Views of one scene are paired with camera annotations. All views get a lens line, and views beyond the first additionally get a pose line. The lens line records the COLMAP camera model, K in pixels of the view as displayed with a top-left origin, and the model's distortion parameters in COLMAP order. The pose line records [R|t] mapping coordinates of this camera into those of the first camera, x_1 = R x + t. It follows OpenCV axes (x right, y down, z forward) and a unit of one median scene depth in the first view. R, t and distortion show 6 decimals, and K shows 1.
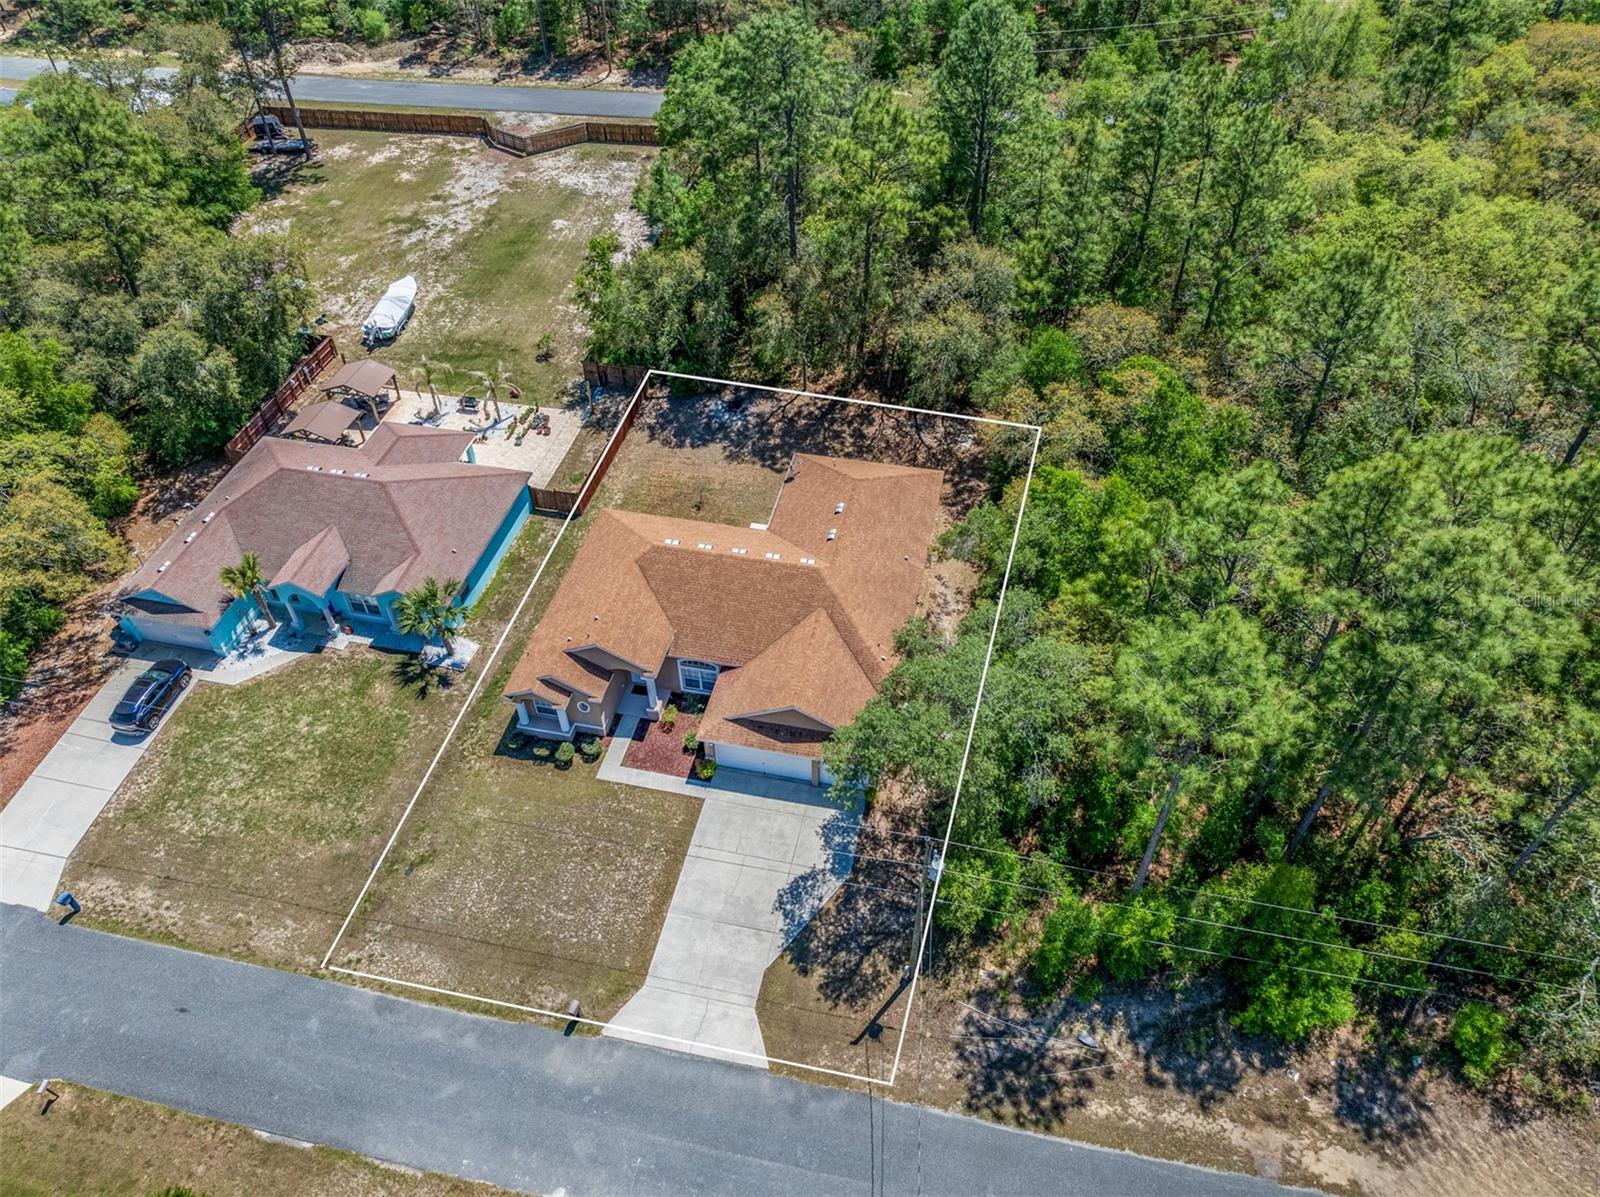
lens RADIAL K [[1117.3, 0, 810.2], [0, 1117.3, 596.8], [0, 0, 1]] dist [-0.011831, -0.016140]
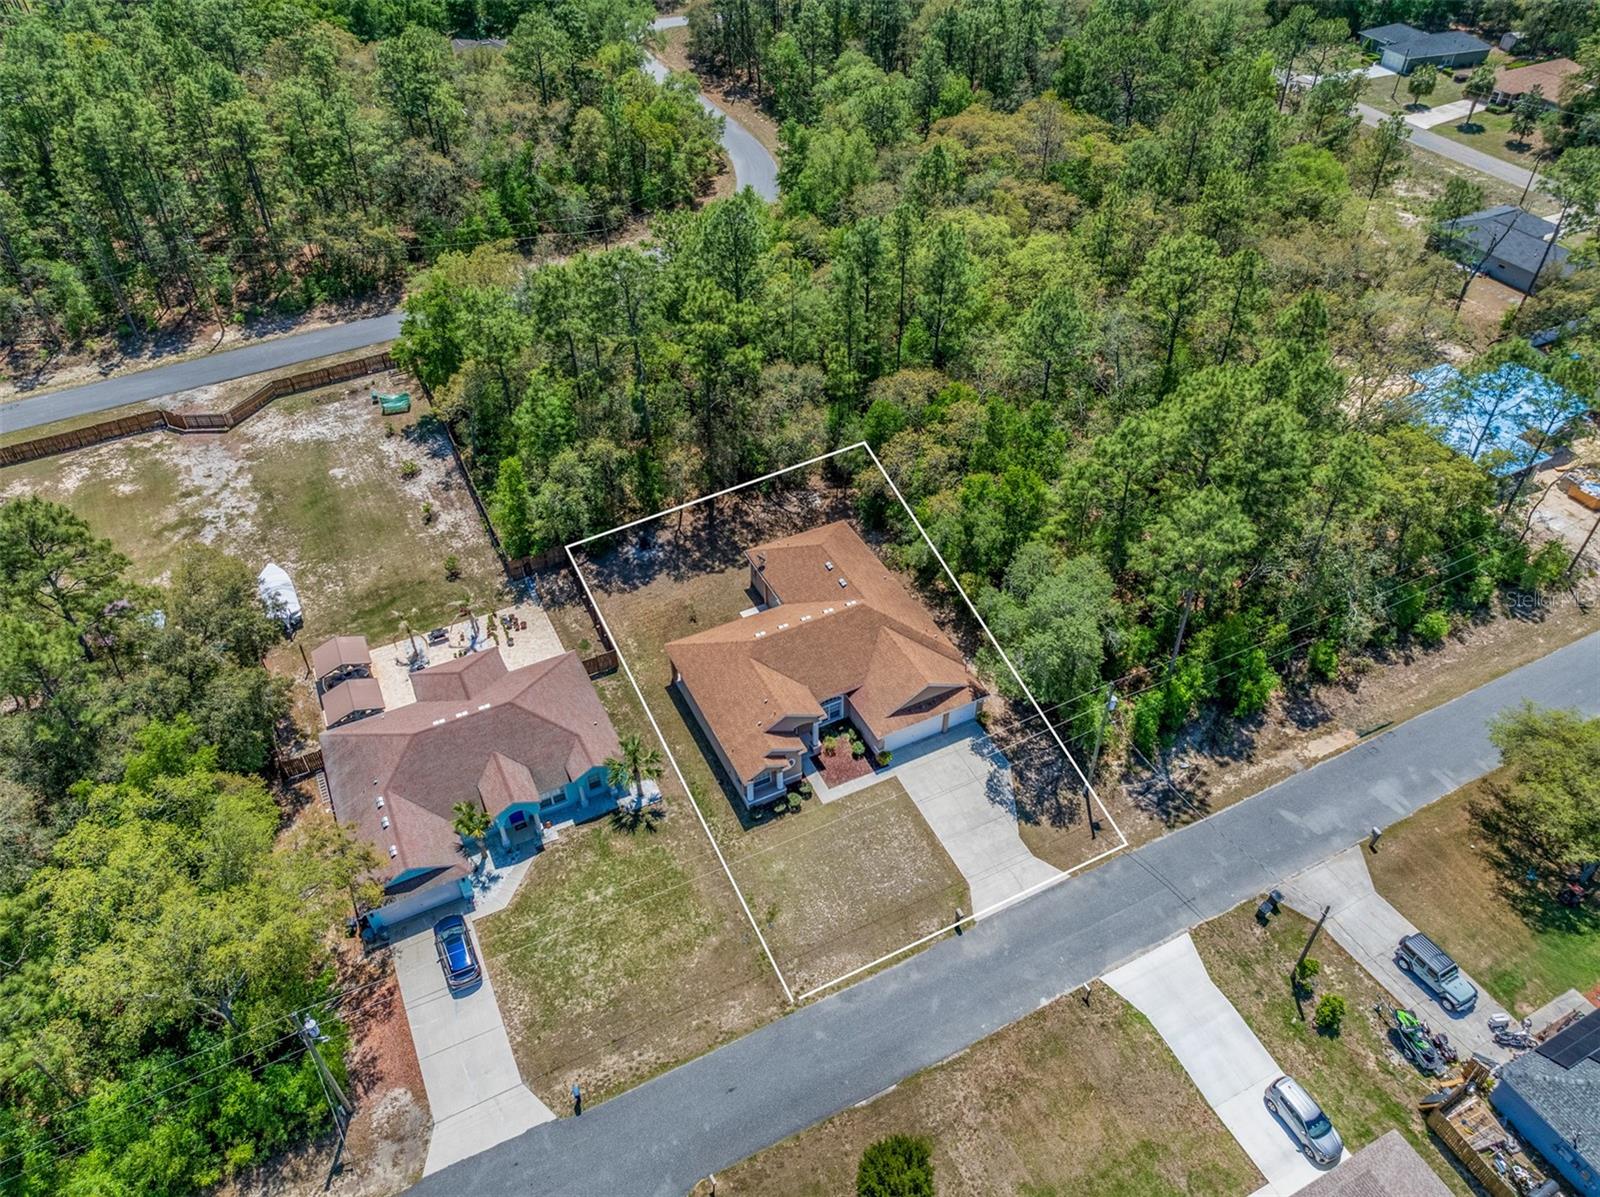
lens RADIAL K [[1117.3, 0, 810.2], [0, 1117.3, 596.8], [0, 0, 1]] dist [-0.011831, -0.016140]
pose [[0.779124, -0.409968, 0.474228, -0.678609], [0.438742, 0.896954, 0.054591, -0.133061], [-0.447741, 0.165531, 0.878708, -0.212864]]
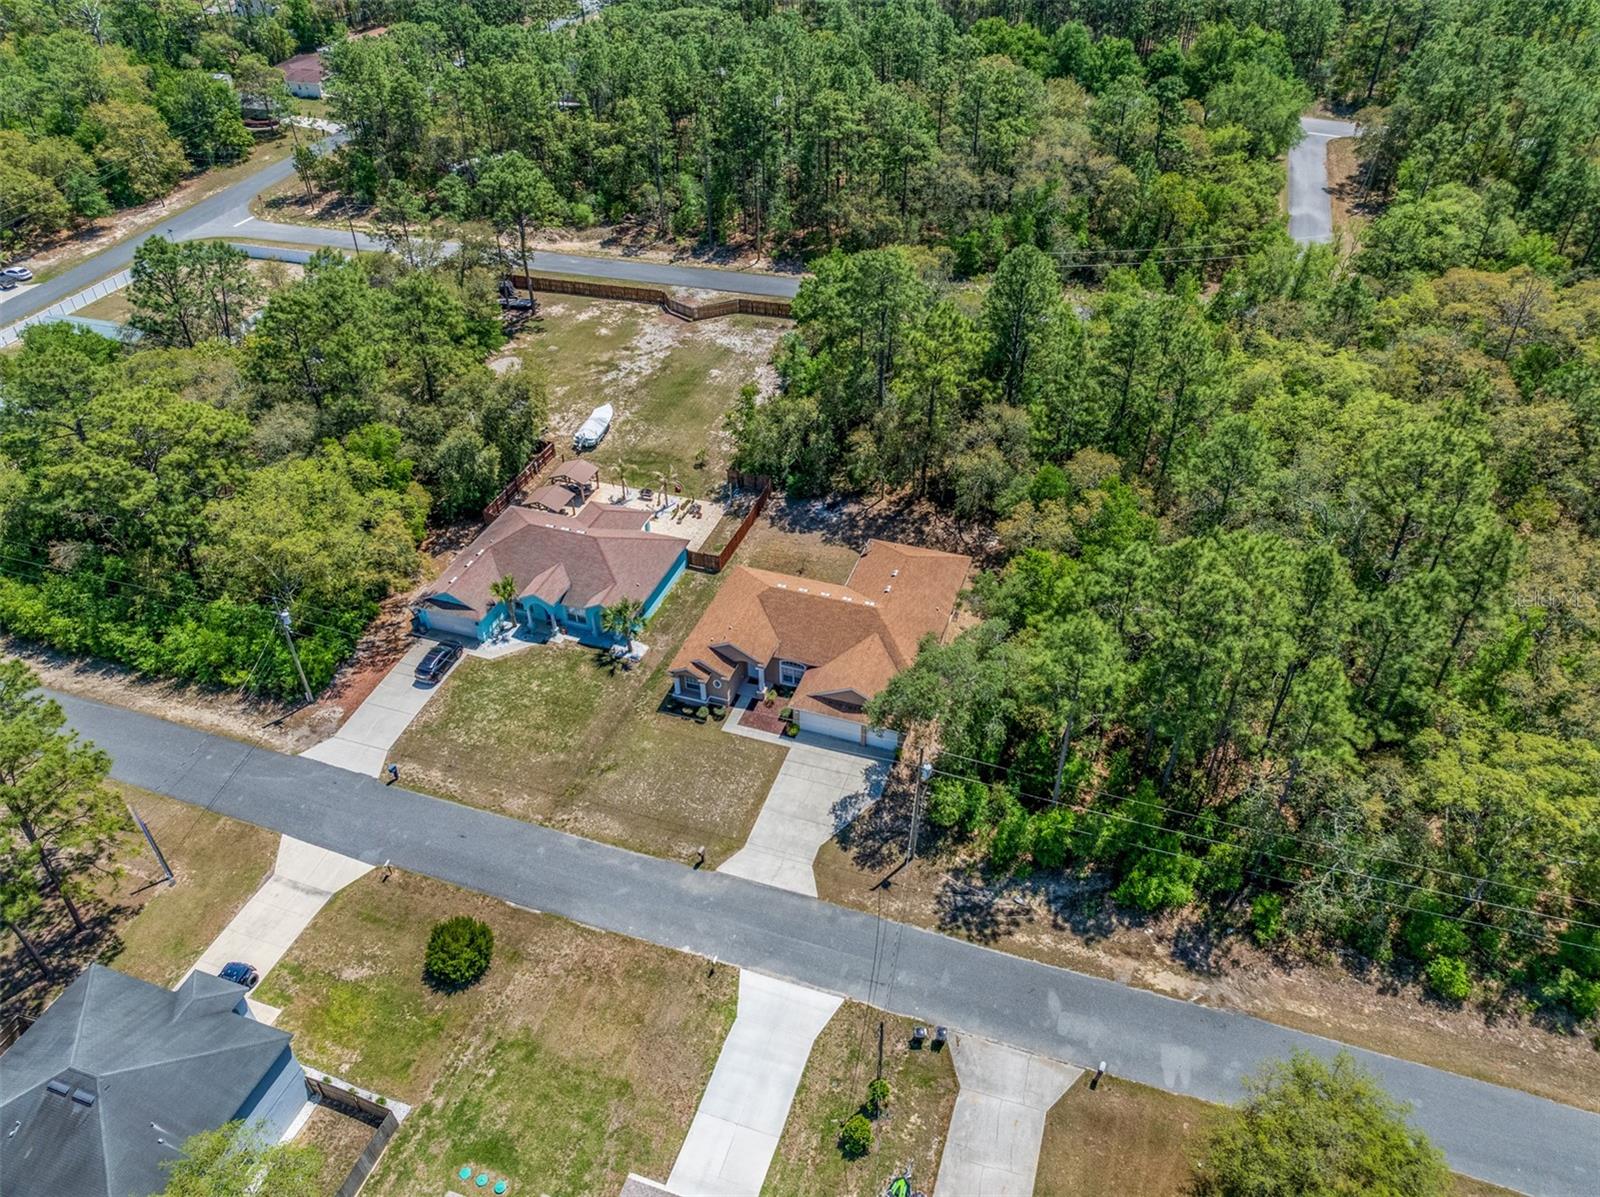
lens RADIAL K [[1117.3, 0, 810.2], [0, 1117.3, 596.8], [0, 0, 1]] dist [-0.011831, -0.016140]
pose [[0.993627, 0.070035, -0.088319, 0.047986], [-0.080042, 0.990091, -0.115382, 0.134178], [0.079363, 0.121716, 0.989387, -0.485815]]
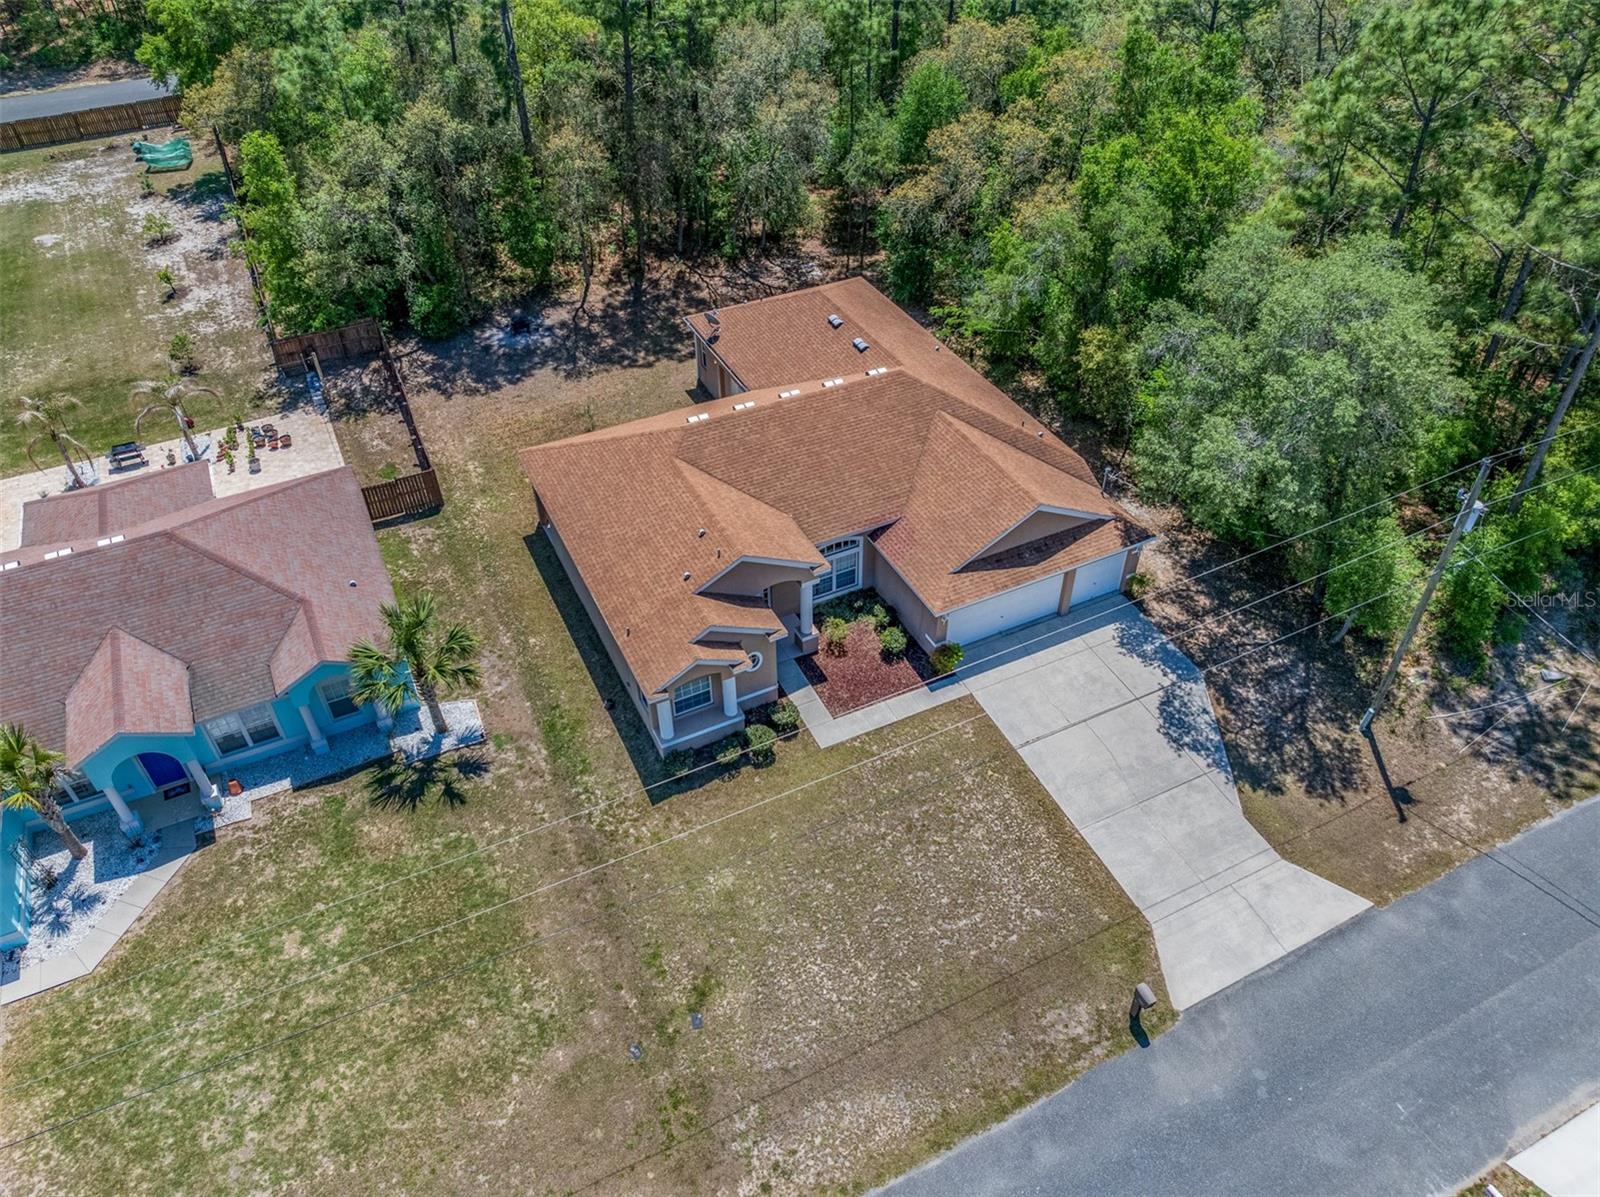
lens RADIAL K [[1117.3, 0, 810.2], [0, 1117.3, 596.8], [0, 0, 1]] dist [-0.011831, -0.016140]
pose [[0.781995, -0.406913, 0.472128, -0.423934], [0.436995, 0.898062, 0.050210, 0.043349], [-0.444431, 0.167053, 0.880099, 0.379380]]
